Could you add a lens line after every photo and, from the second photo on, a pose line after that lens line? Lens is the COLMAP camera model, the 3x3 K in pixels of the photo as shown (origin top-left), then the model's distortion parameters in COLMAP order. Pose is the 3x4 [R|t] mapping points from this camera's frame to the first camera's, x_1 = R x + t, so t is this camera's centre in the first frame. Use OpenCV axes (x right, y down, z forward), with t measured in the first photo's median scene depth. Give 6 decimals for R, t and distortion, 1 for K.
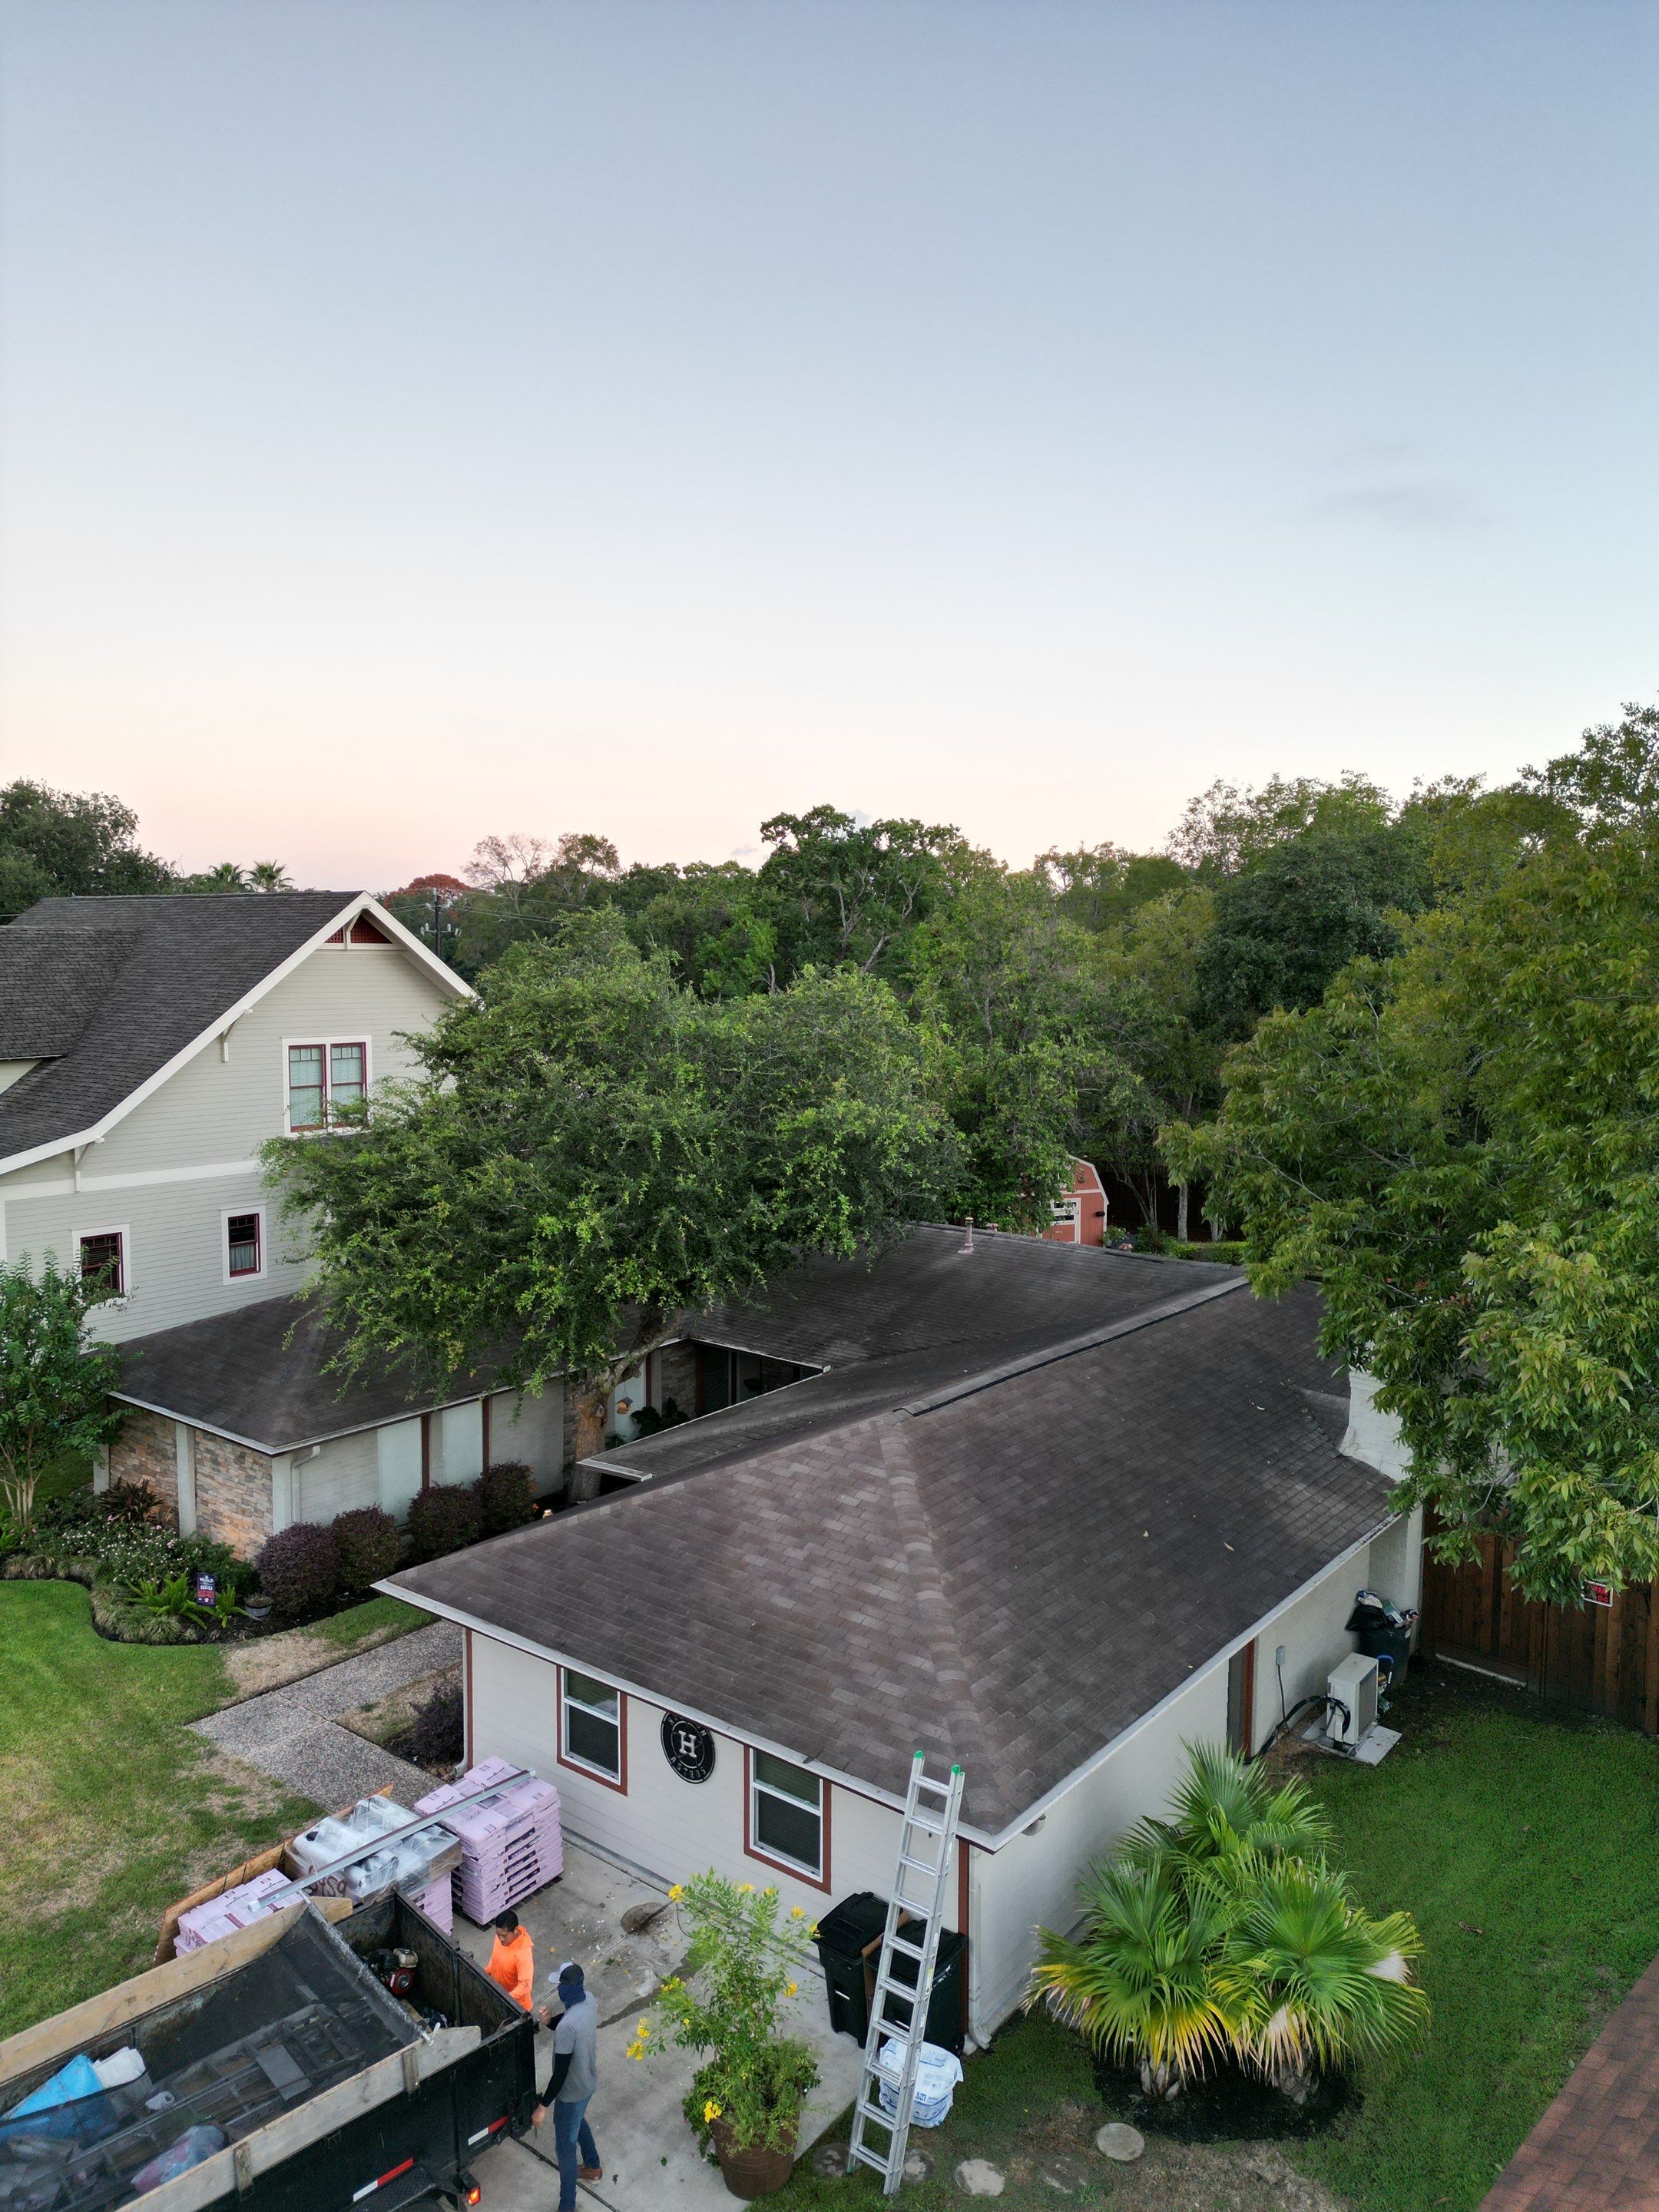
lens RADIAL K [[1544.3, 0, 832.1], [0, 1544.3, 1091.8], [0, 0, 1]] dist [0.050224, -0.037903]
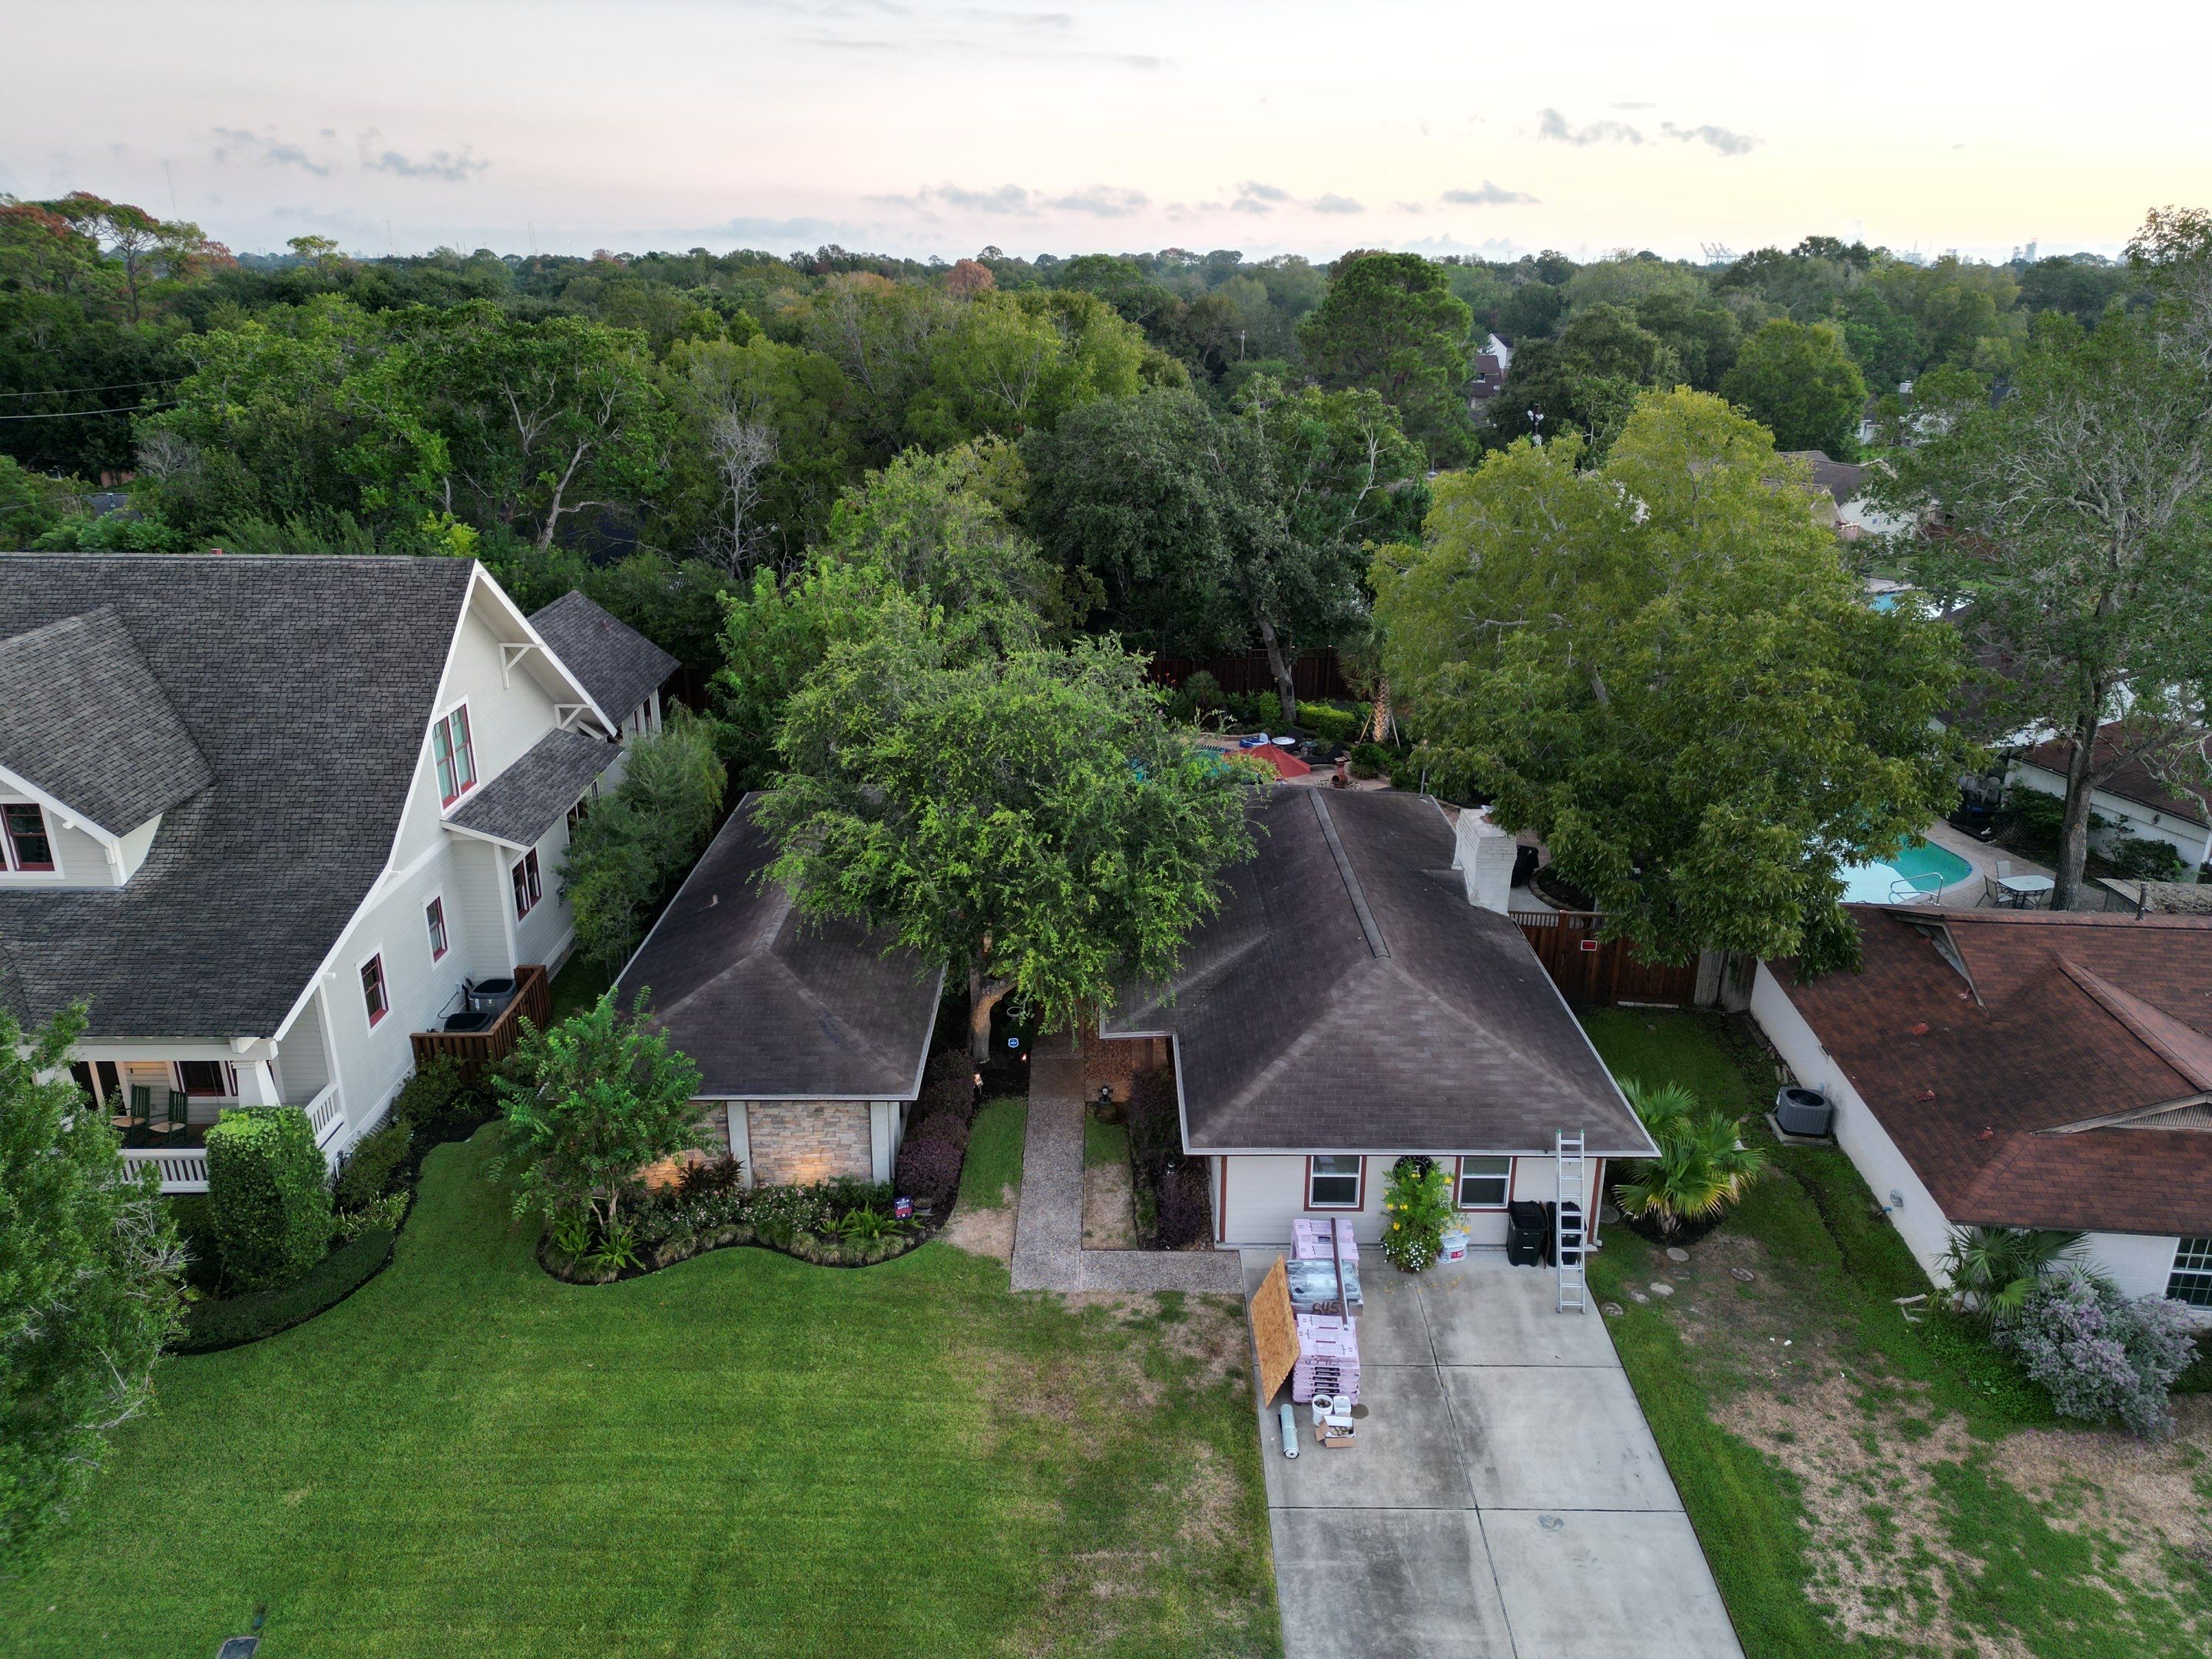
lens RADIAL K [[1544.3, 0, 1114.9], [0, 1544.3, 787.0], [0, 0, 1]] dist [0.050224, -0.037903]
pose [[0.782086, -0.206173, 0.588076, -0.585384], [0.062584, 0.964899, 0.255054, -0.213896], [-0.620020, -0.162670, 0.767538, -0.039593]]
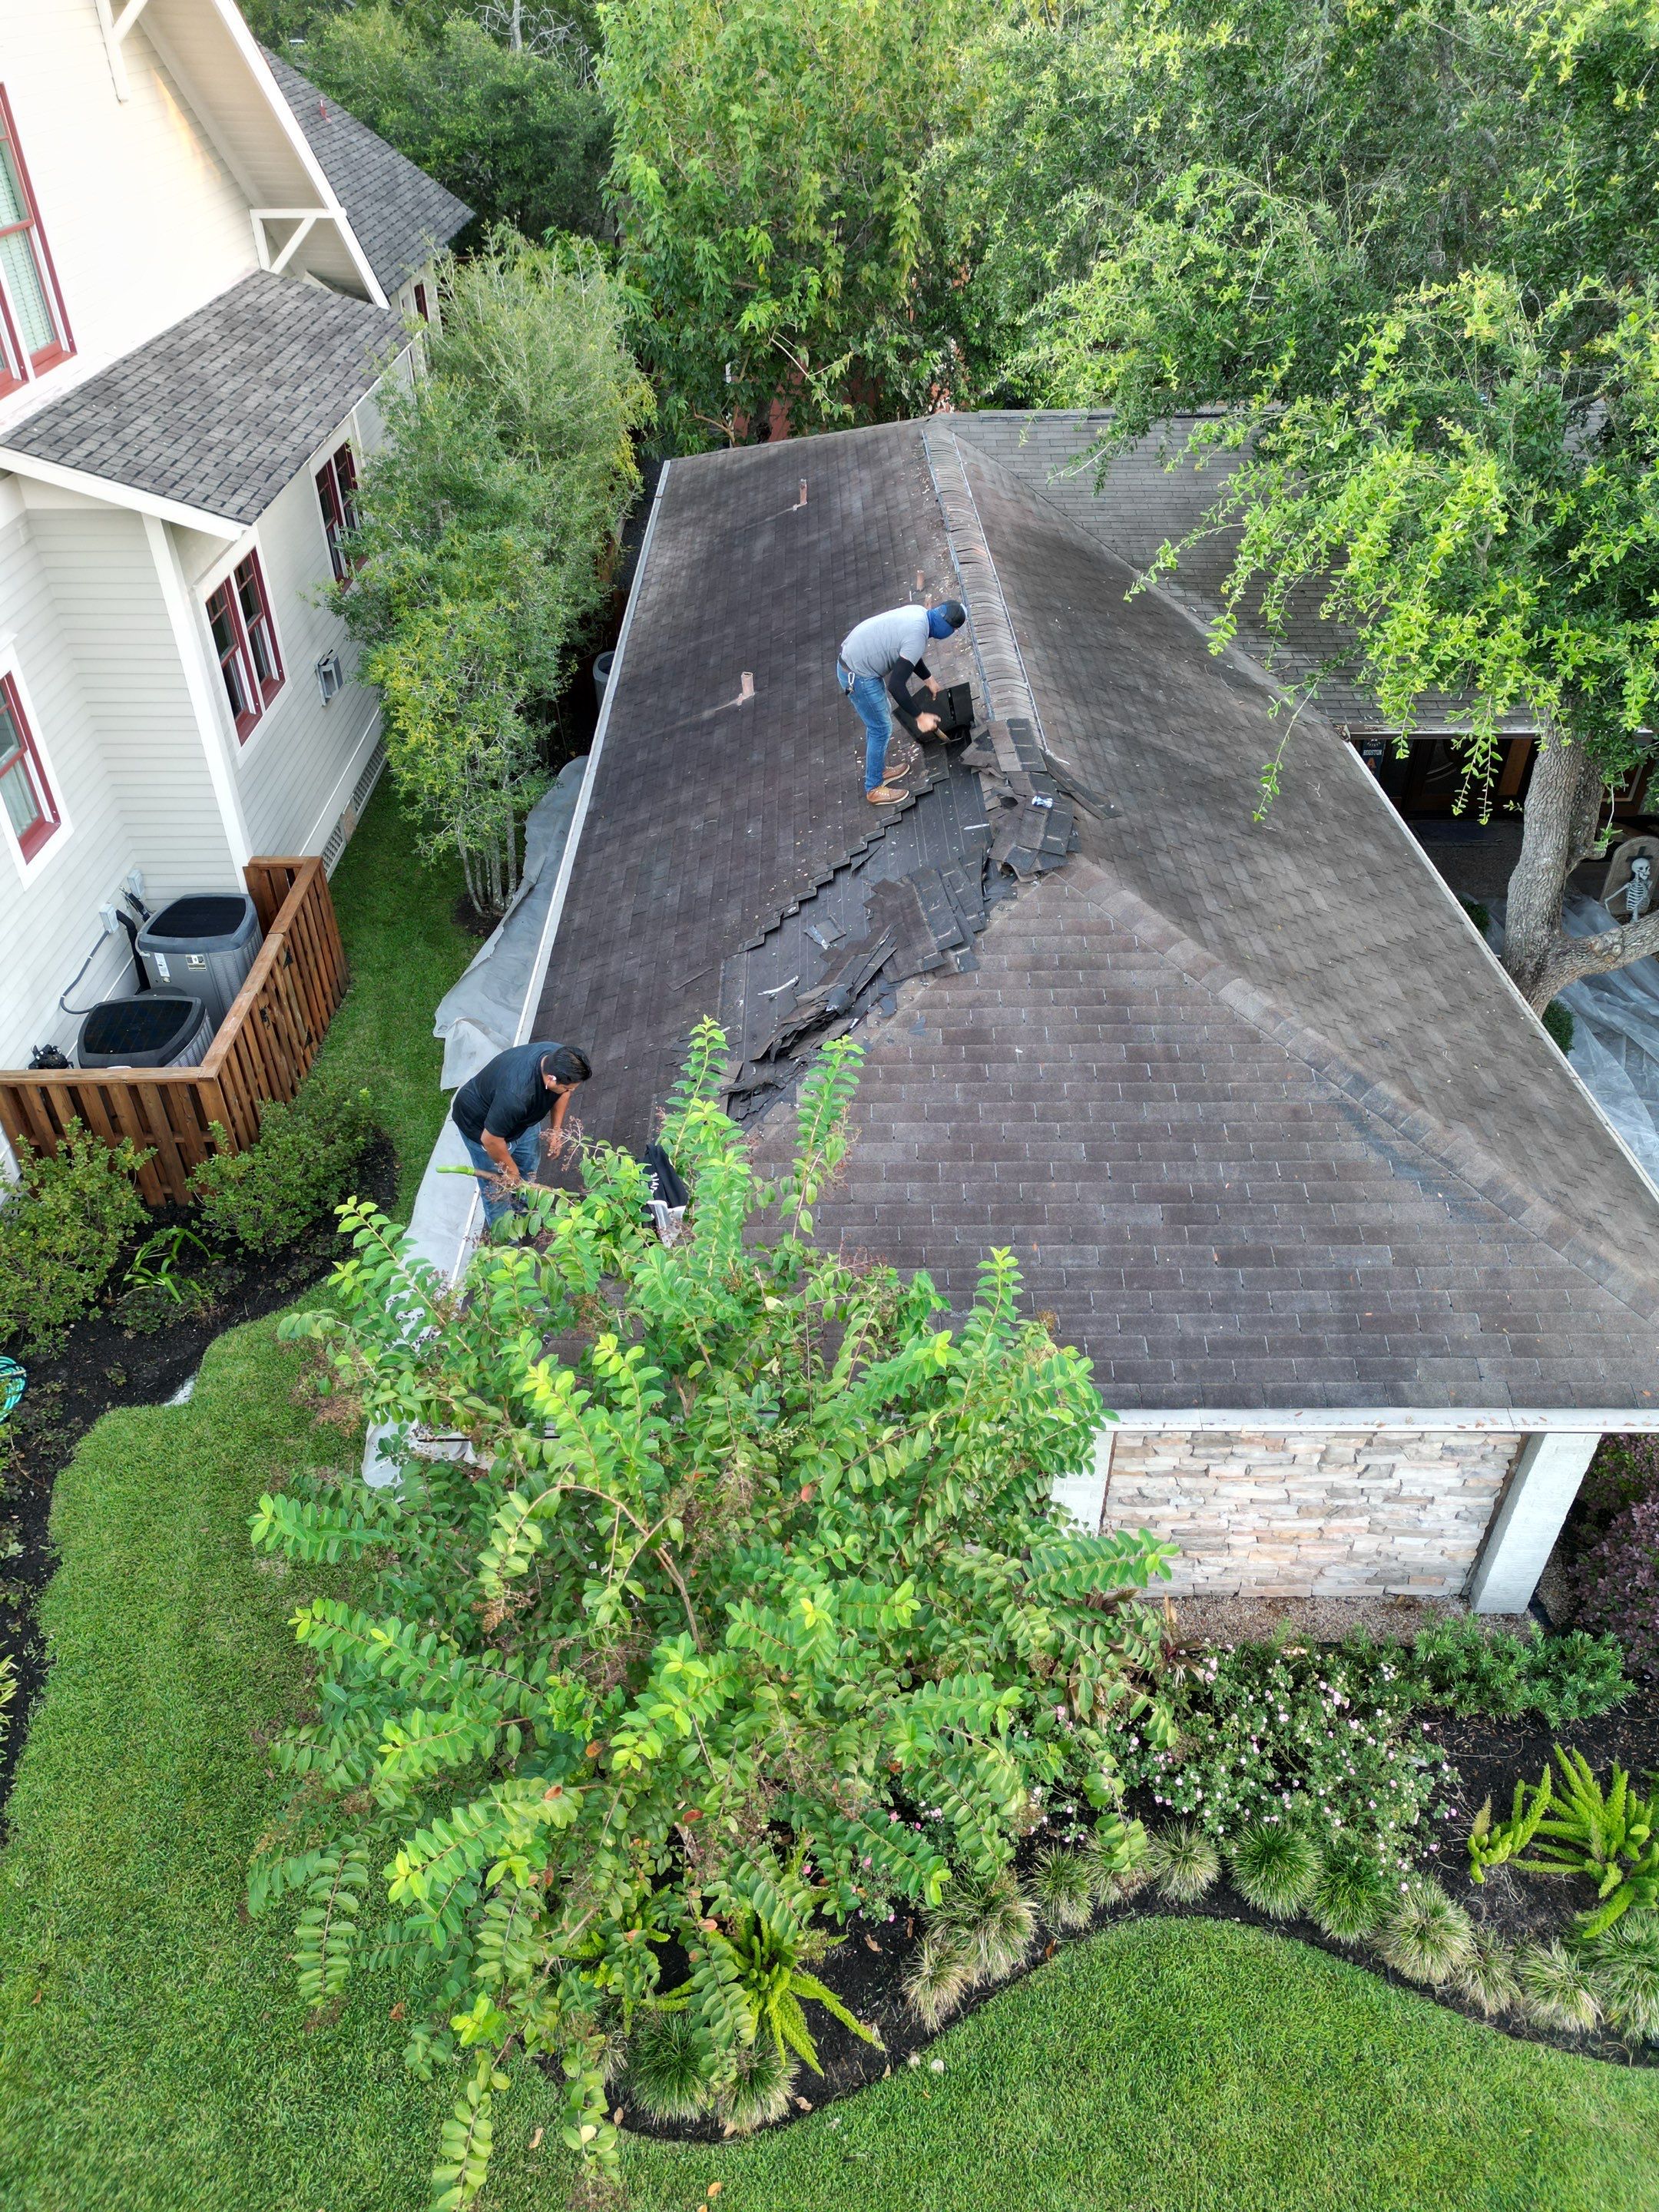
lens RADIAL K [[1544.3, 0, 791.8], [0, 1544.3, 1081.1], [0, 0, 1]] dist [0.050224, -0.037903]
pose [[0.788069, -0.380878, 0.483610, -0.424273], [0.076229, 0.839942, 0.537296, -0.024836], [-0.610849, -0.386561, 0.690966, 0.573913]]
